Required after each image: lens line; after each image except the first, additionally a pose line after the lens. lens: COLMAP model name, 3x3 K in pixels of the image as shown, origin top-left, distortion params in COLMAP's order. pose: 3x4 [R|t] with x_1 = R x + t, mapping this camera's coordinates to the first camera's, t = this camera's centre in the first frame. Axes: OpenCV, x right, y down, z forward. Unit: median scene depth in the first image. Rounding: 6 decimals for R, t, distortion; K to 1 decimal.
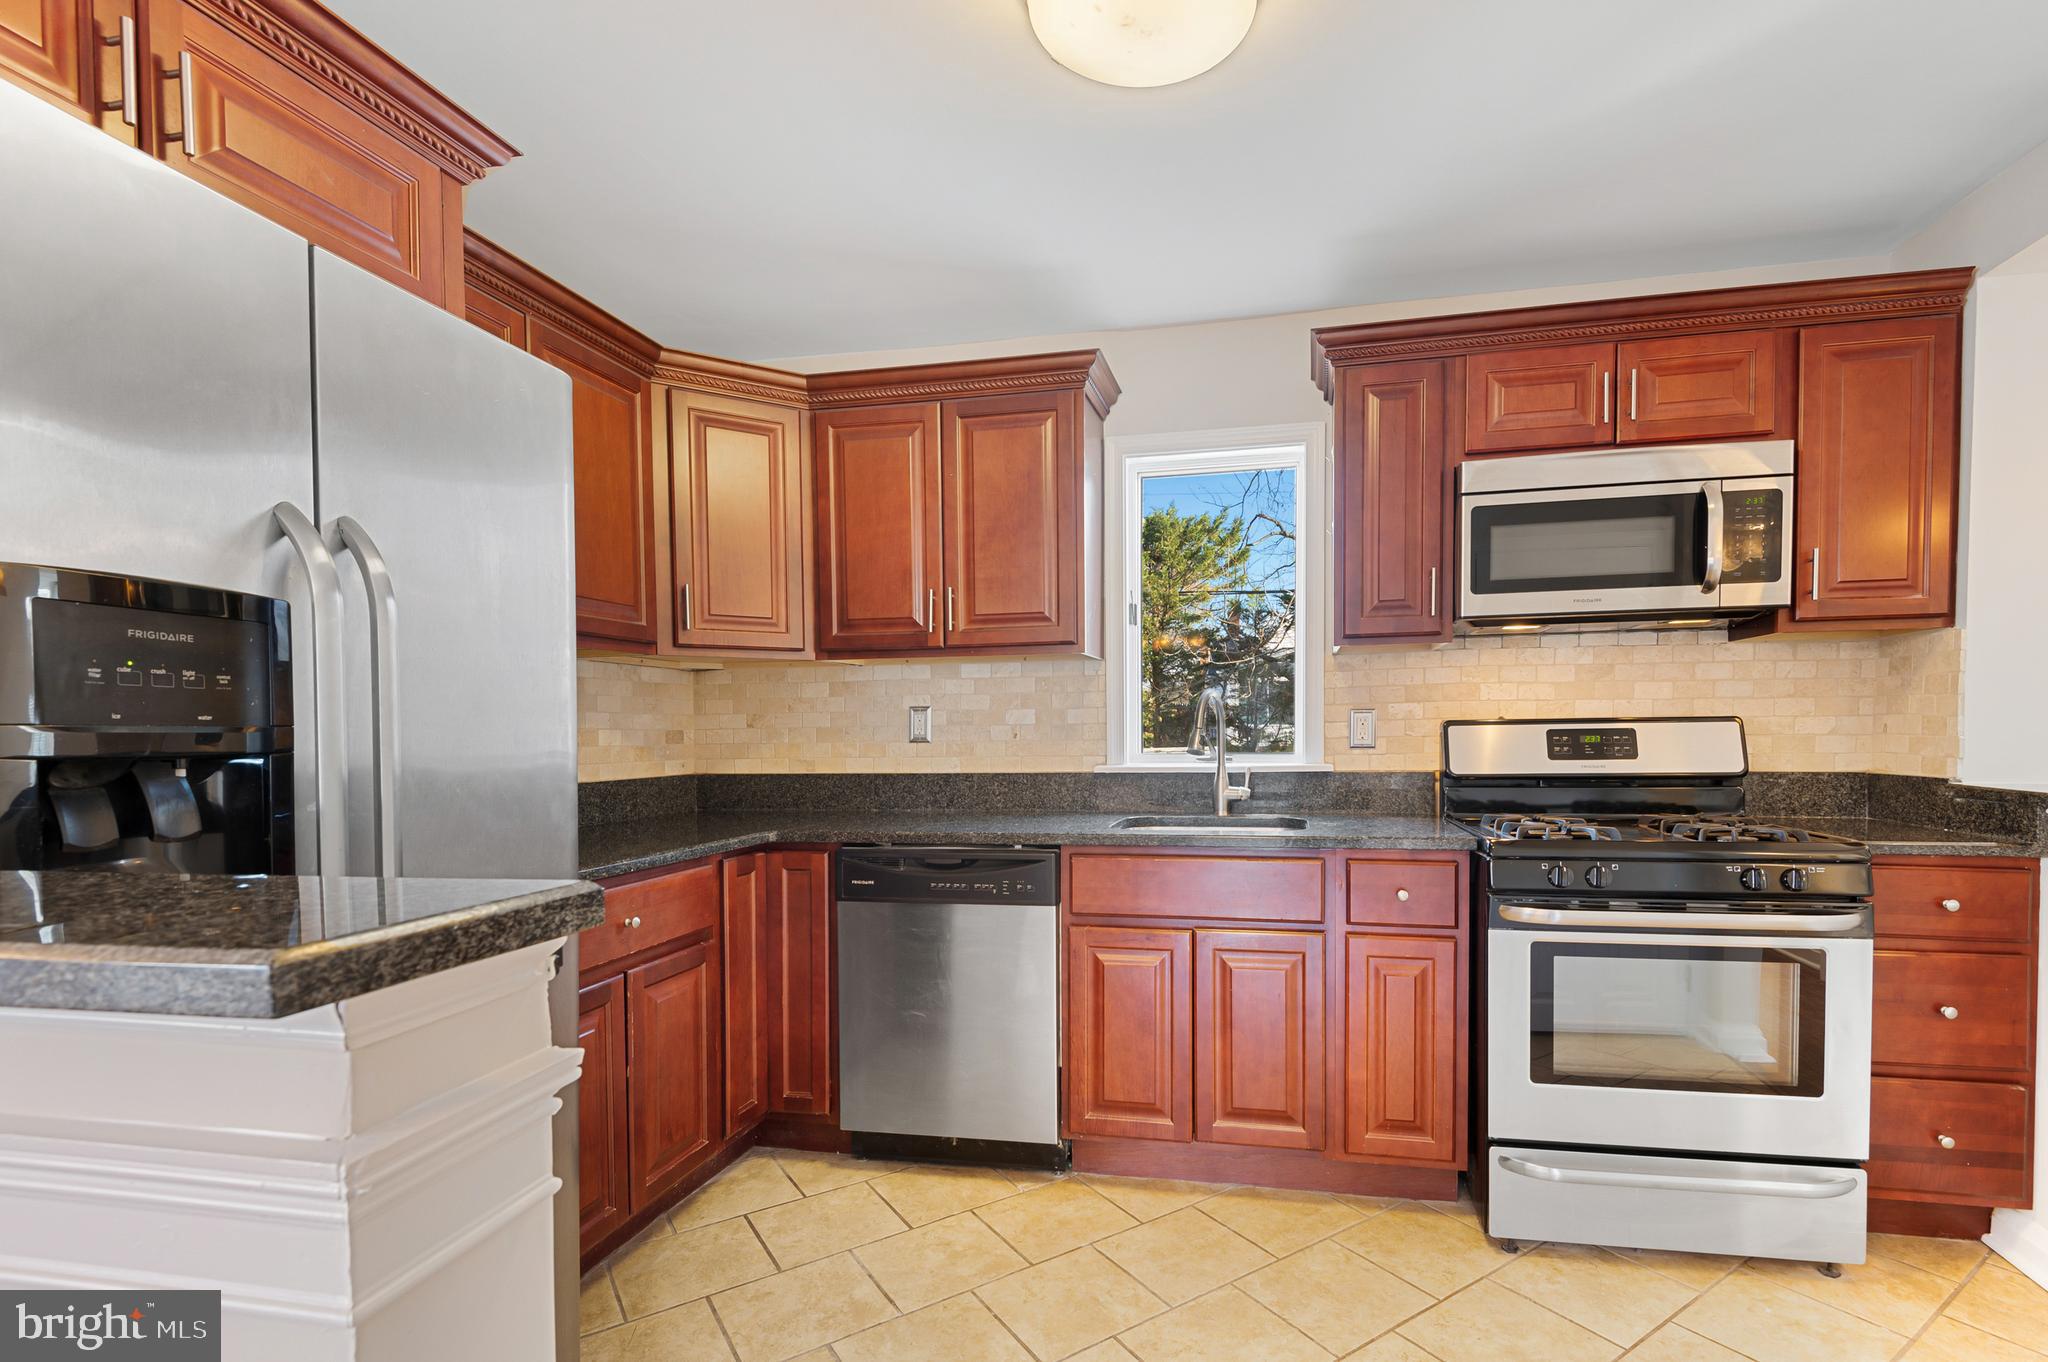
lens RADIAL K [[965.6, 0, 1115.5], [0, 965.6, 765.6], [0, 0, 1]] dist [0.002597, 0.000259]
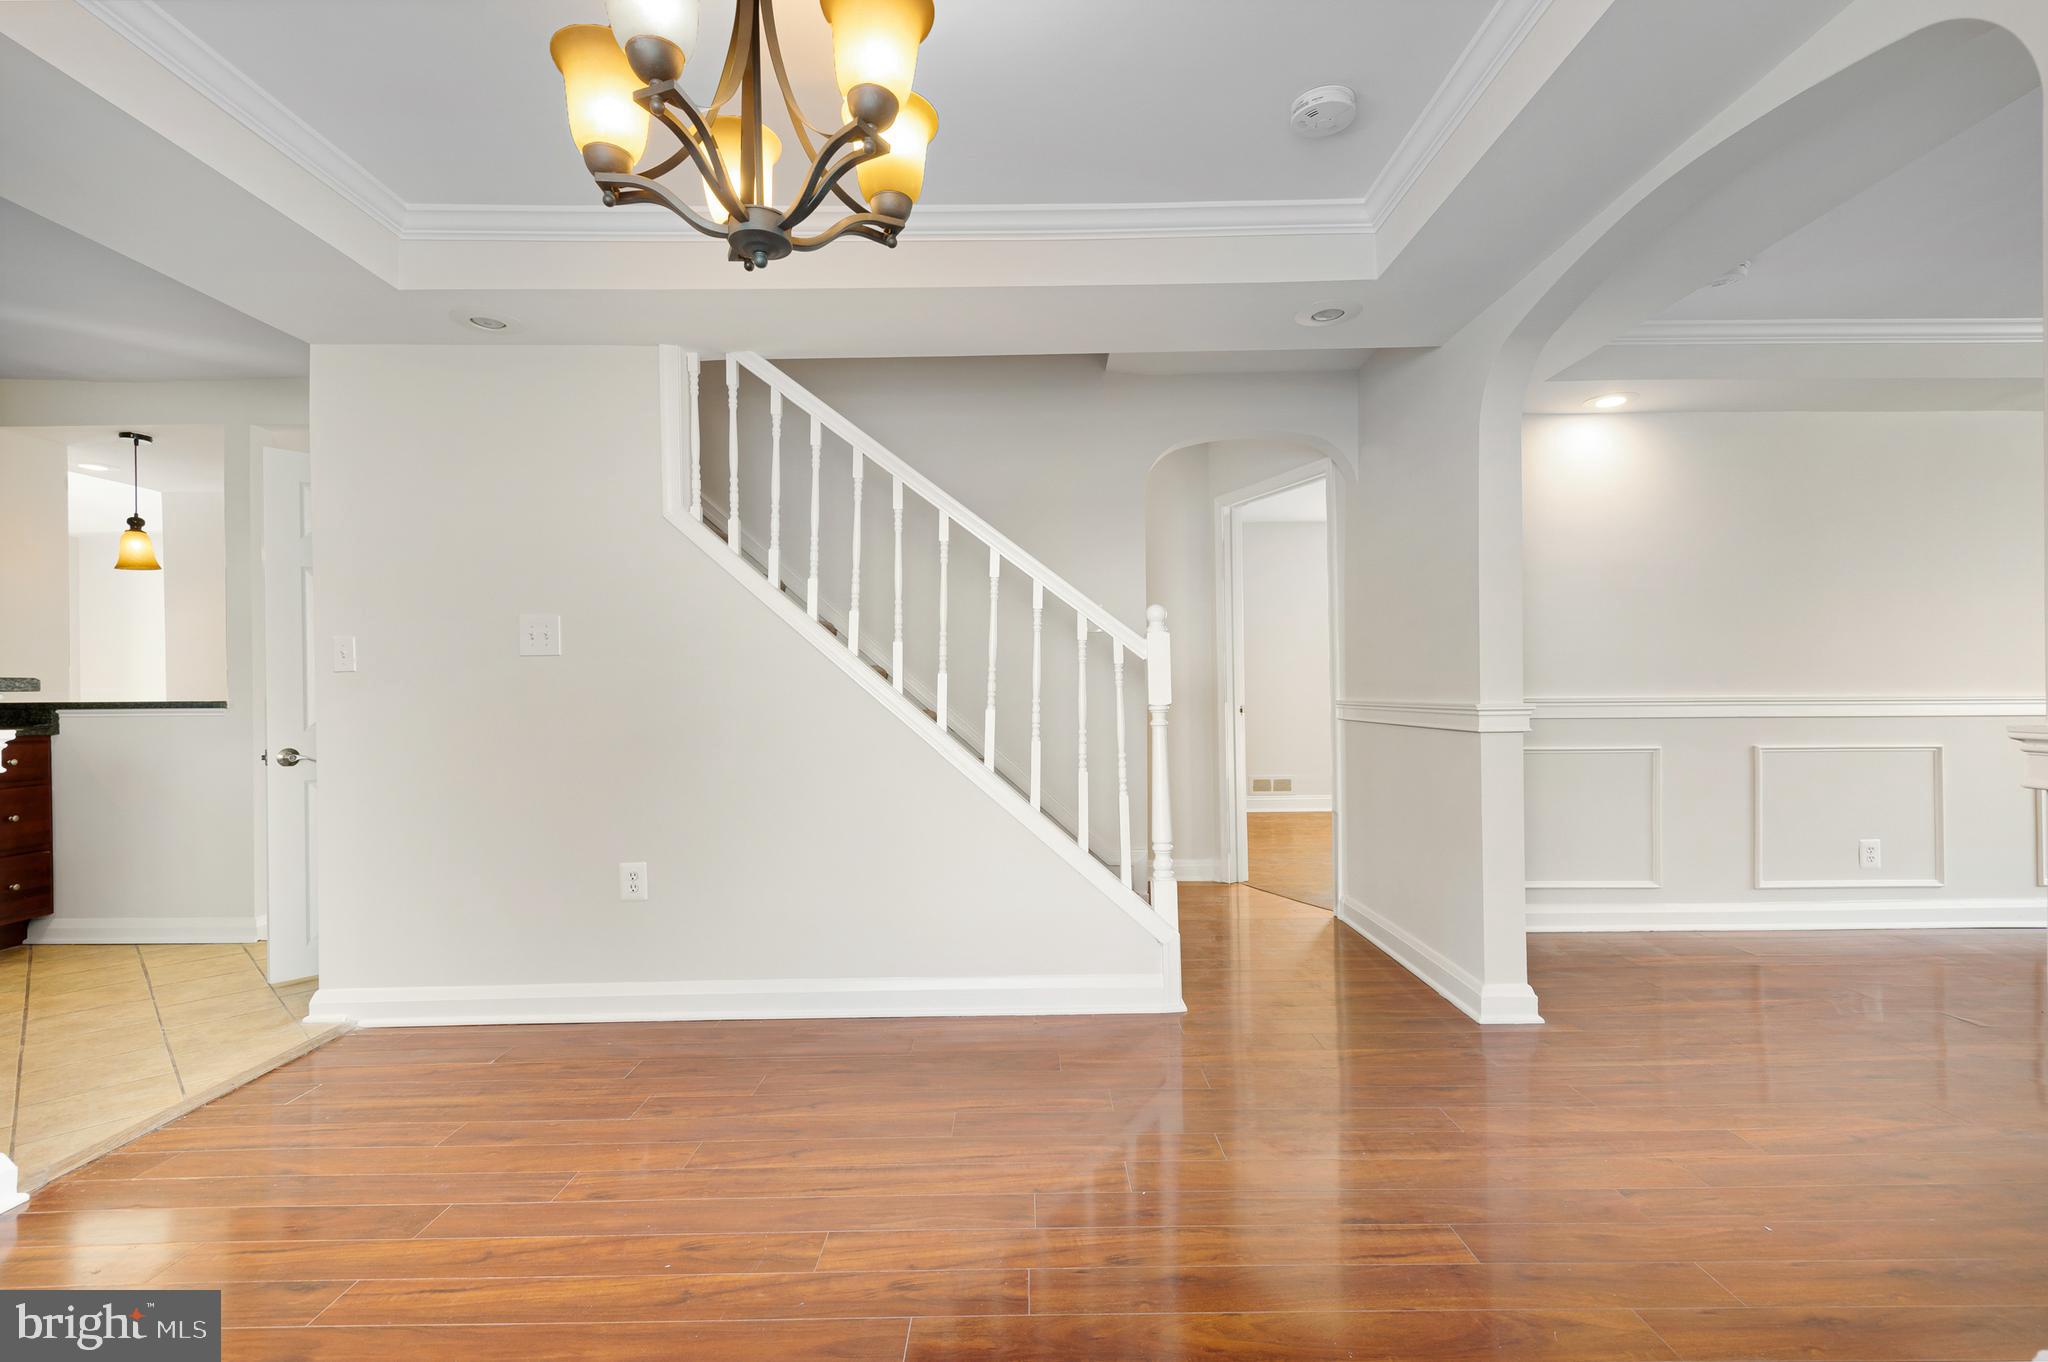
lens RADIAL K [[932.7, 0, 1024.3], [0, 932.7, 708.9], [0, 0, 1]] dist [0.000773, -0.013237]
pose [[-0.203321, 0.001046, 0.979112, -1.011646], [0.042228, 0.999078, 0.007702, 0.082868], [-0.978201, 0.042912, -0.203178, -0.459825]]
